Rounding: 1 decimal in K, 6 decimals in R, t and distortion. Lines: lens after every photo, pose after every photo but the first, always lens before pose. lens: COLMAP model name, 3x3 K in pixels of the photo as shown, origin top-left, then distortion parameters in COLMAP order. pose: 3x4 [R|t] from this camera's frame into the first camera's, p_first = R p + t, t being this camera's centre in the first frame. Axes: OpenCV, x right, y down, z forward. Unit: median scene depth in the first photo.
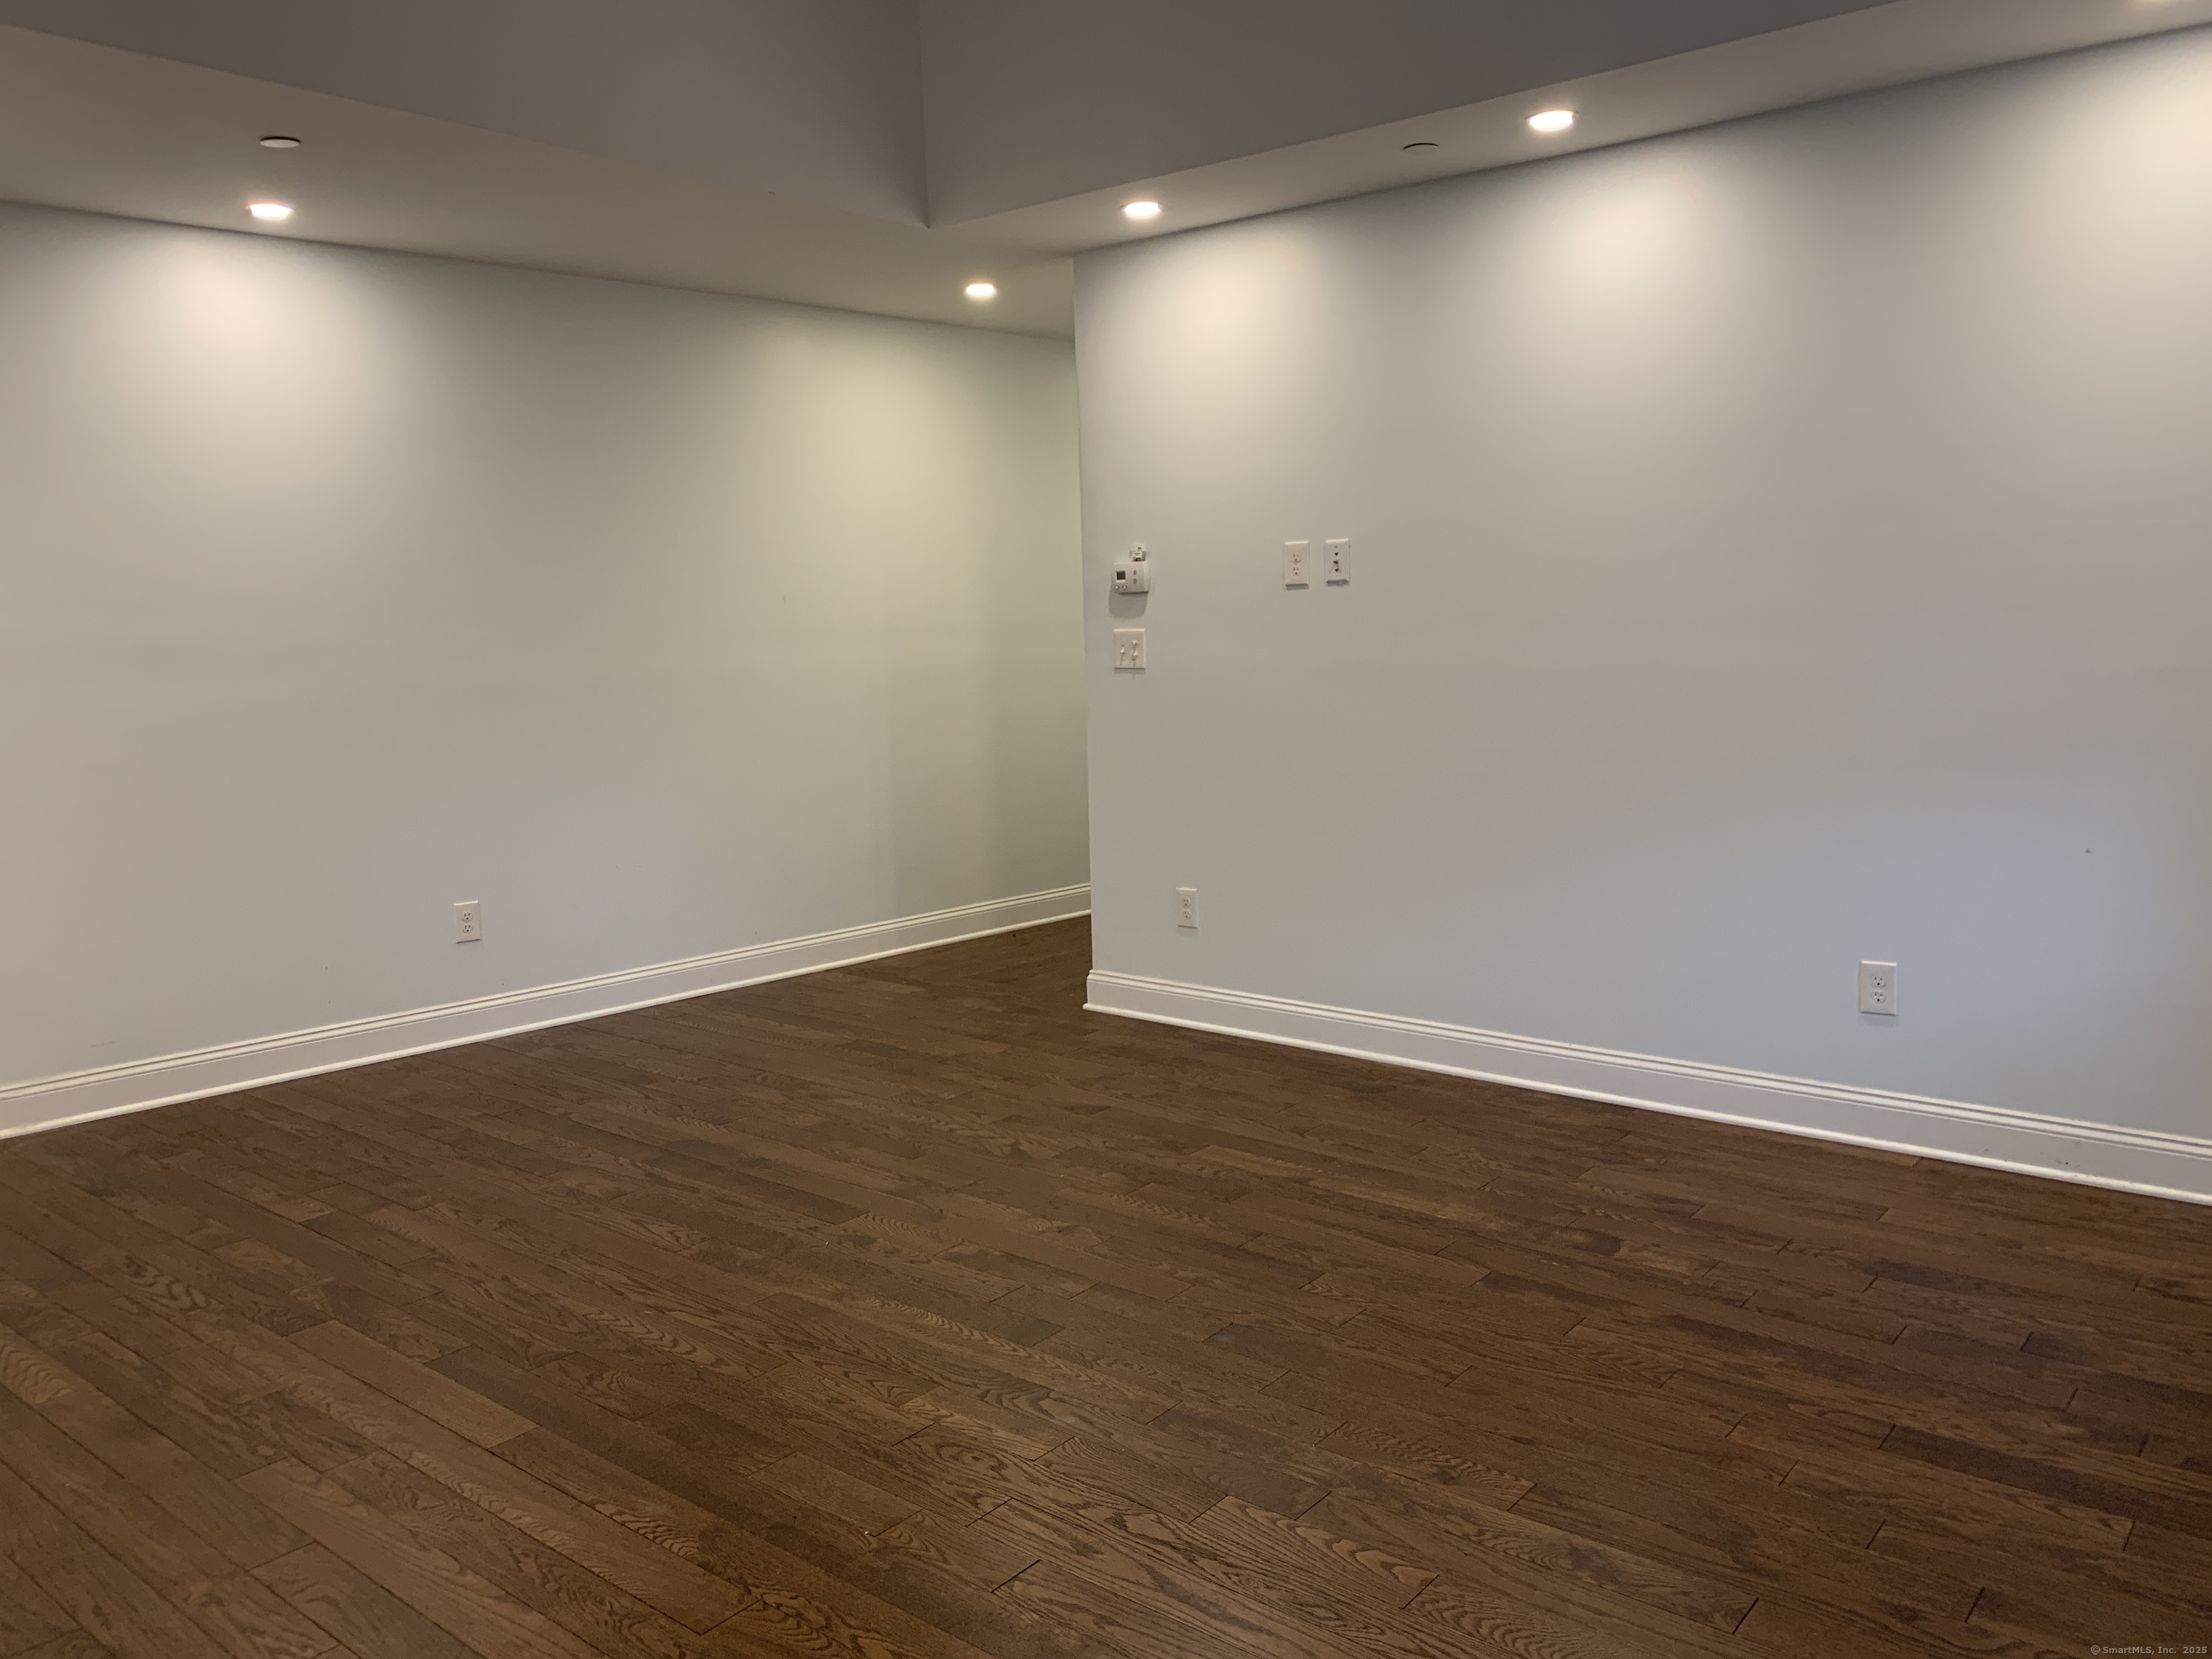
lens RADIAL K [[1704.4, 0, 1127.5], [0, 1704.4, 820.6], [0, 0, 1]] dist [0.031190, -0.050465]
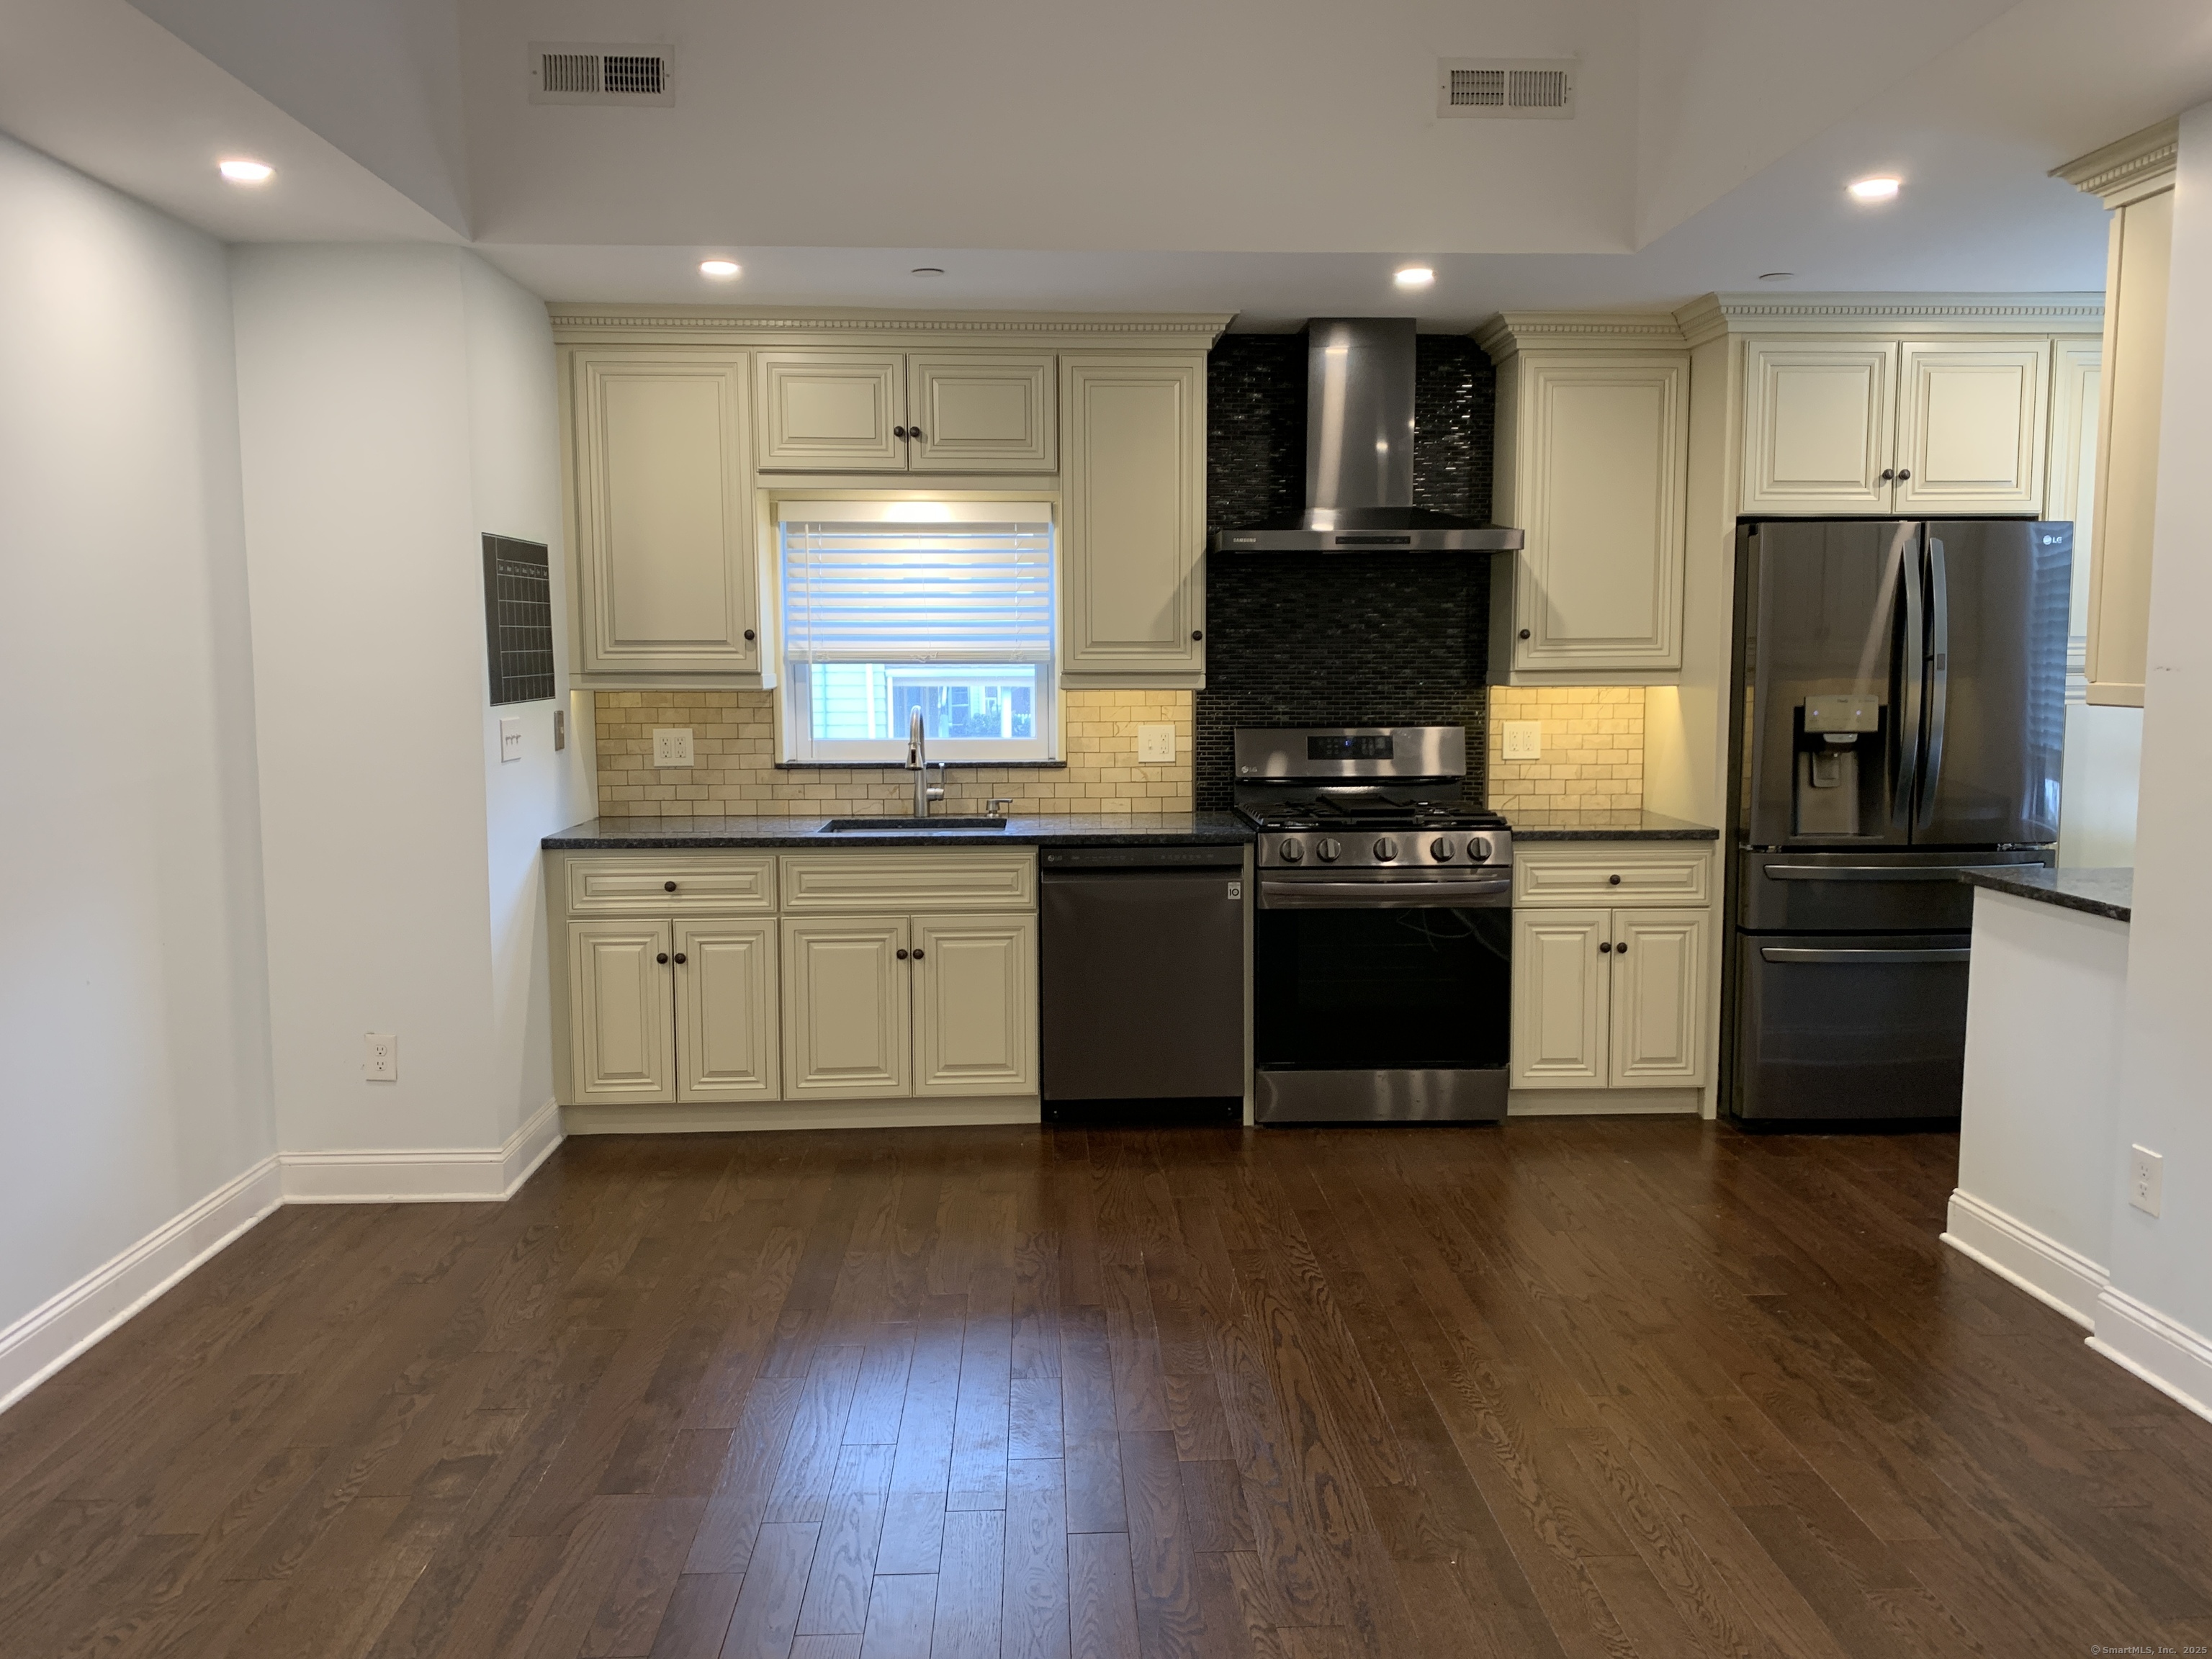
lens RADIAL K [[1705.4, 0, 1122.9], [0, 1705.4, 824.8], [0, 0, 1]] dist [0.029381, -0.044319]
pose [[-0.667349, -0.049036, 0.743129, -0.624671], [0.113237, 0.979547, 0.166326, -0.189664], [-0.736086, 0.195147, -0.648148, 1.391010]]
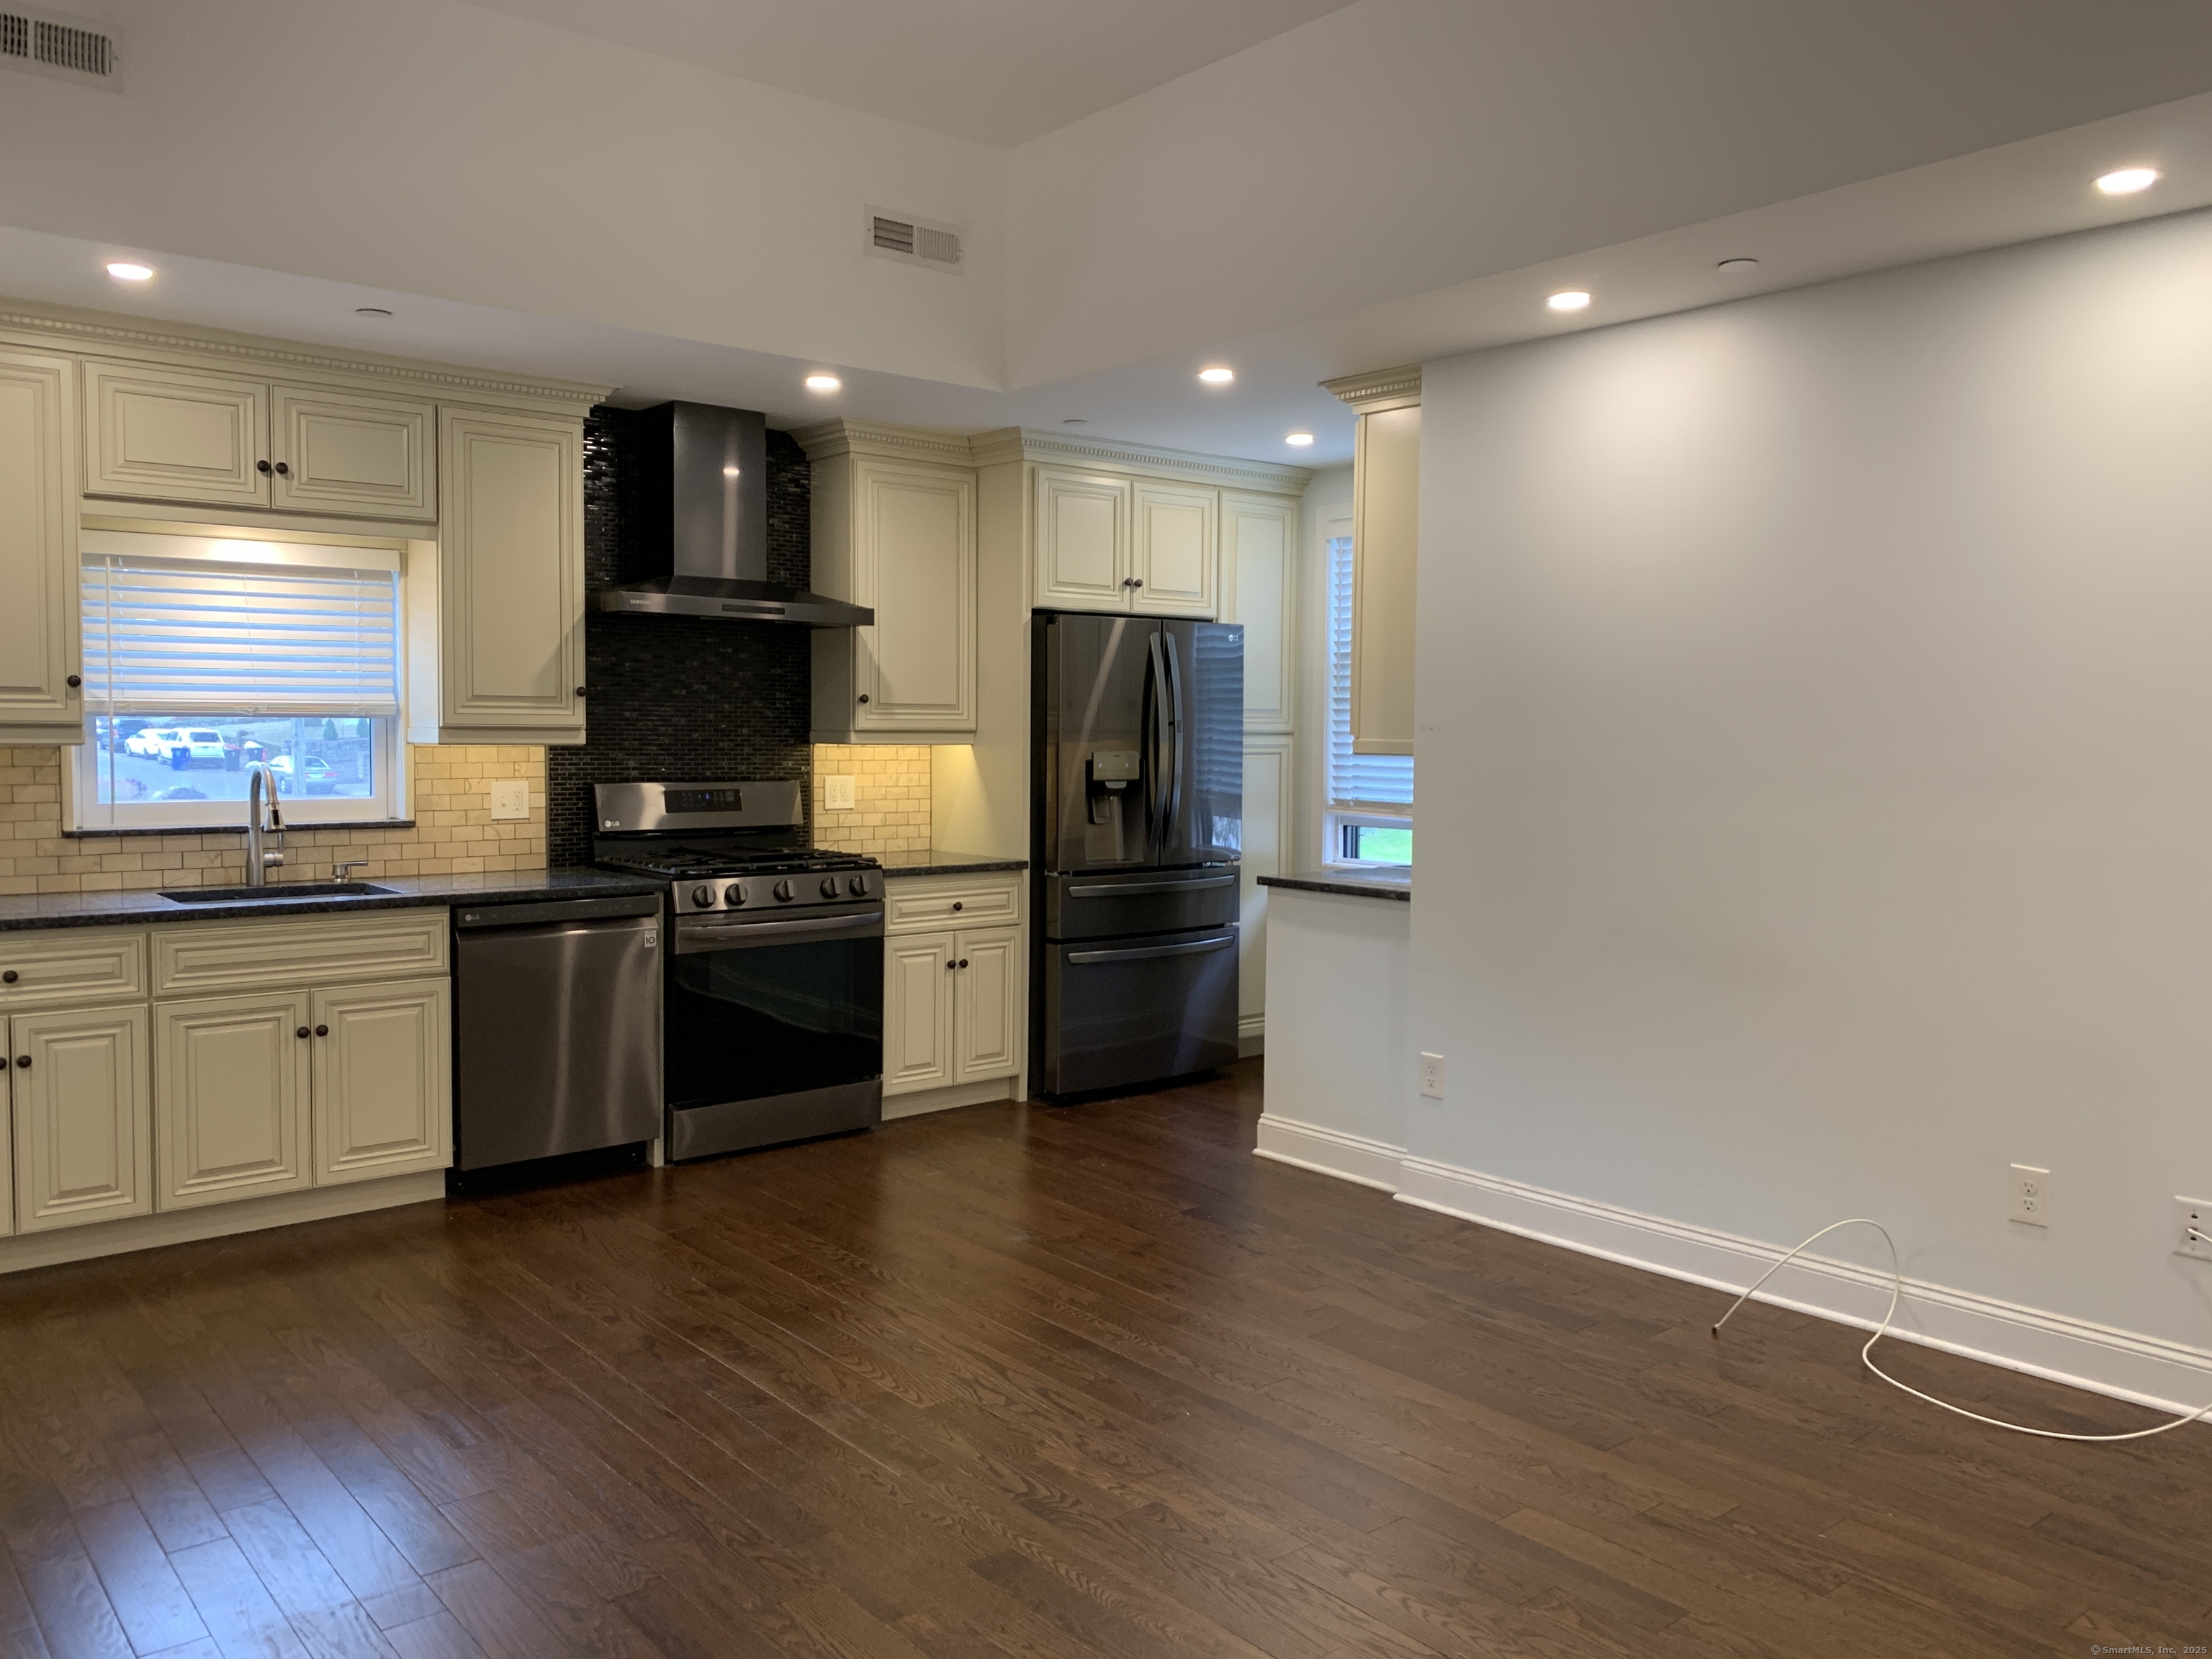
lens RADIAL K [[1679.2, 0, 1148.5], [0, 1679.2, 814.1], [0, 0, 1]] dist [0.096819, -0.180670]
pose [[-0.983491, 0.006543, 0.180837, -0.293879], [0.038229, 0.984303, 0.172296, -0.235568], [-0.176871, 0.176365, -0.968304, 1.775675]]
